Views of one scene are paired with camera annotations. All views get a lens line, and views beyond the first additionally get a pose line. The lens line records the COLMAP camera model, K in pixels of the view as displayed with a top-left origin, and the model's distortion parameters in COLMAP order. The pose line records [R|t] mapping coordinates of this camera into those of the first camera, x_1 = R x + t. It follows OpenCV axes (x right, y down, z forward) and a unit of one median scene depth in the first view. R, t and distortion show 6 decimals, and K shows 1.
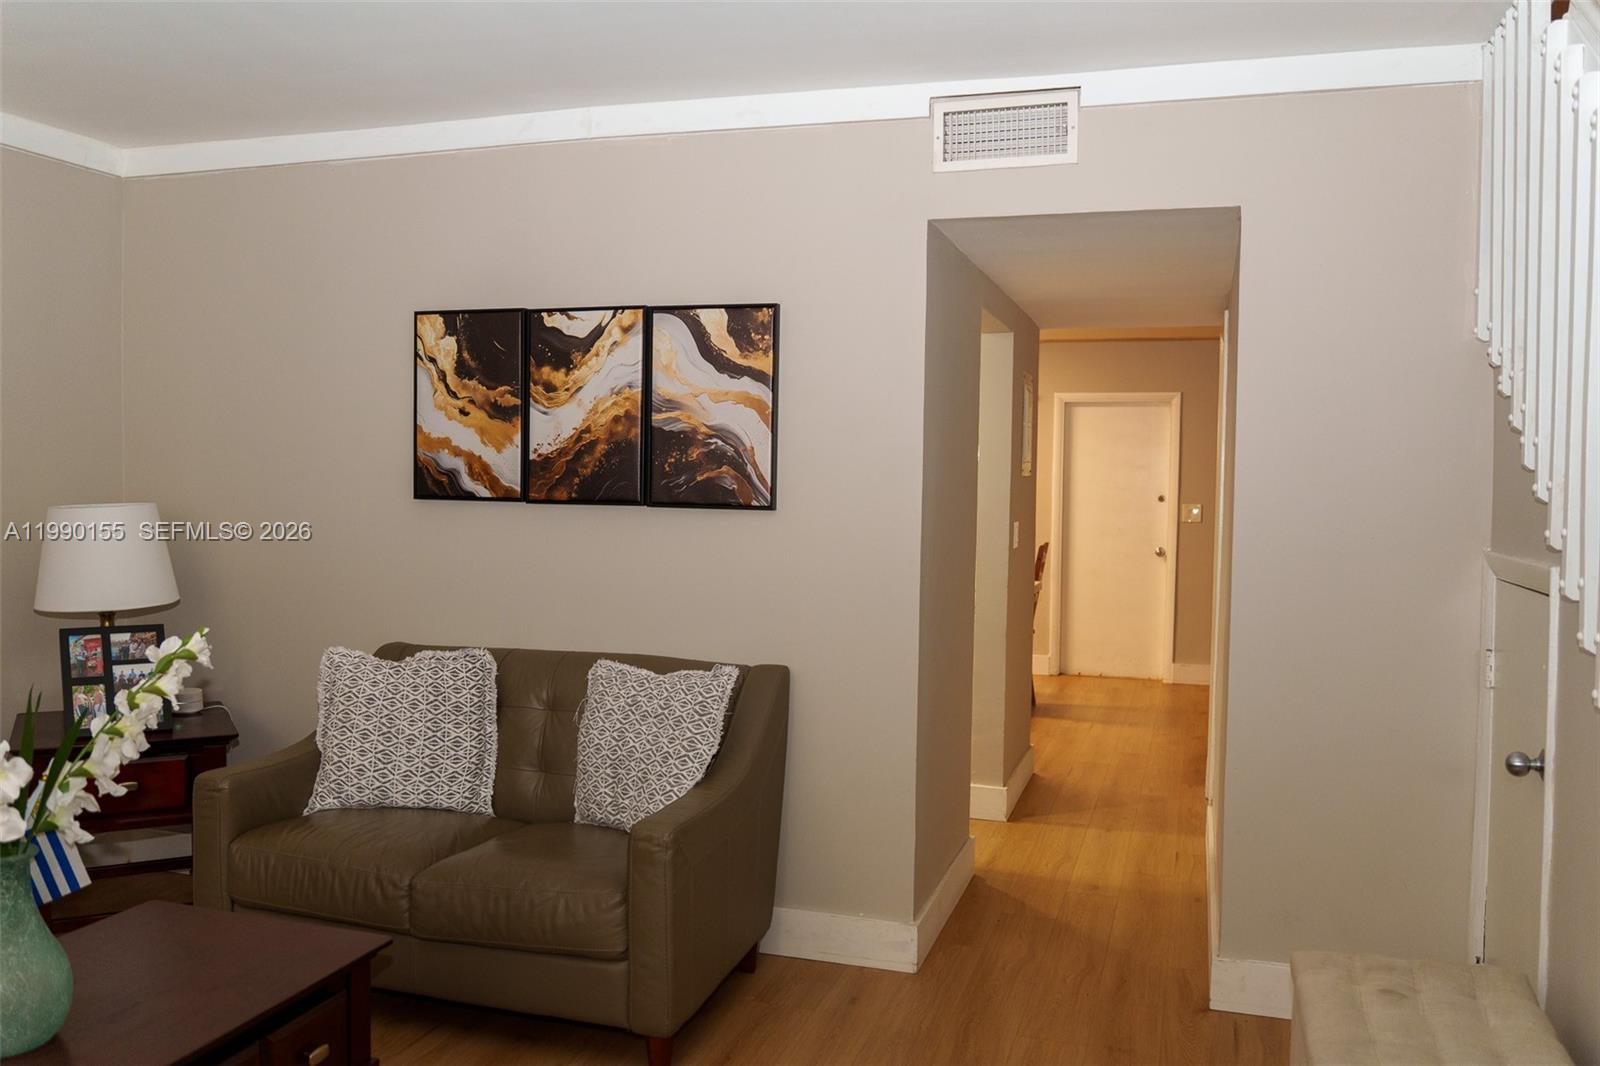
lens RADIAL K [[1285.8, 0, 791.8], [0, 1285.8, 532.0], [0, 0, 1]] dist [-0.020534, -0.009557]
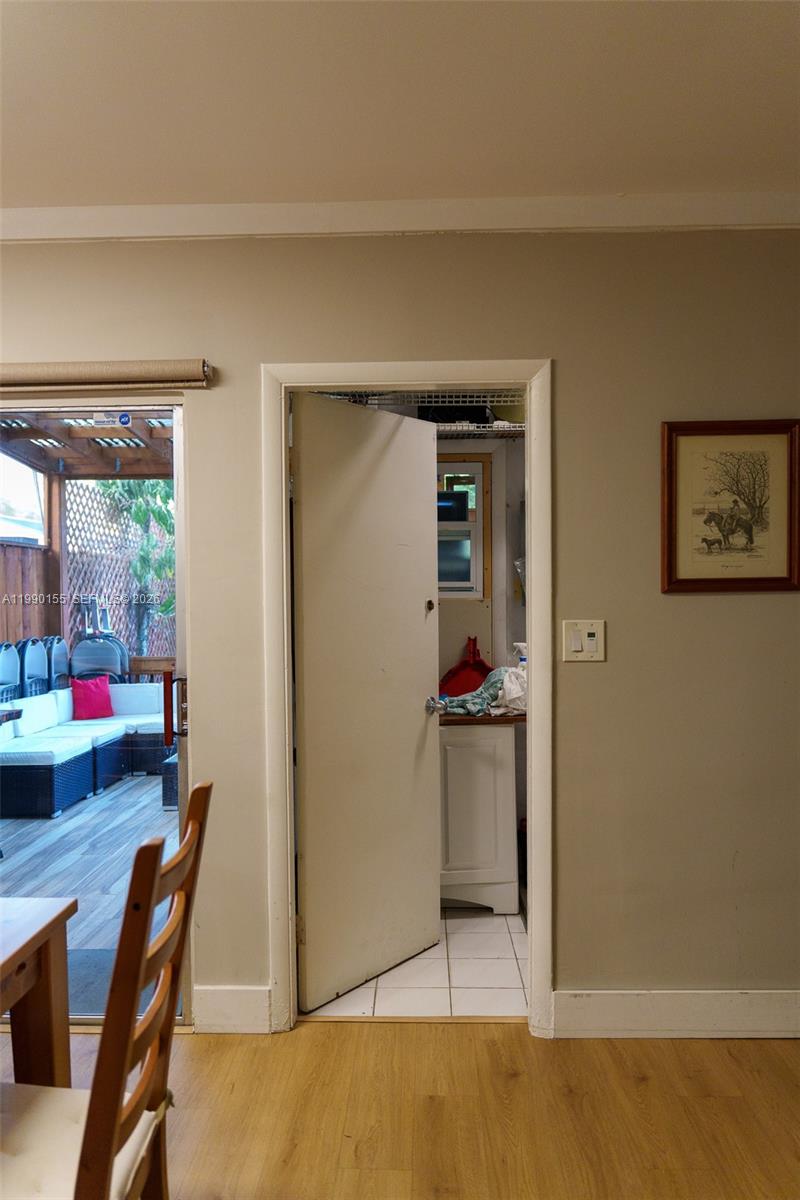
lens RADIAL K [[927.8, 0, 395.1], [0, 927.8, 604.7], [0, 0, 1]] dist [0.018813, -0.041890]
pose [[0.962035, -0.023271, 0.271932, 0.390426], [0.035570, 0.998551, -0.040386, -0.038383], [-0.270598, 0.048525, 0.961469, 1.682084]]
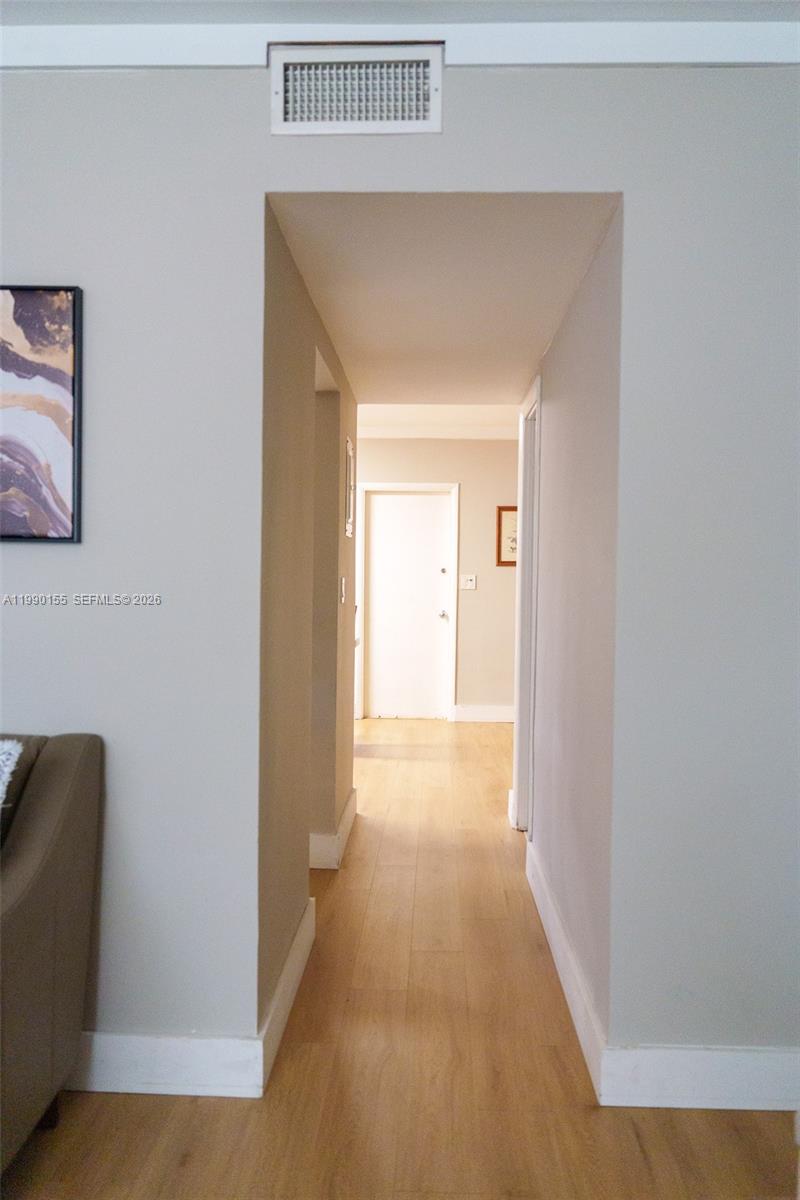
lens RADIAL K [[927.8, 0, 397.7], [0, 927.8, 601.6], [0, 0, 1]] dist [0.018813, -0.041890]
pose [[0.963928, -0.010610, 0.265952, 0.024409], [0.013959, 0.999845, -0.010703, 0.029135], [-0.265797, 0.014030, 0.963927, 0.381011]]
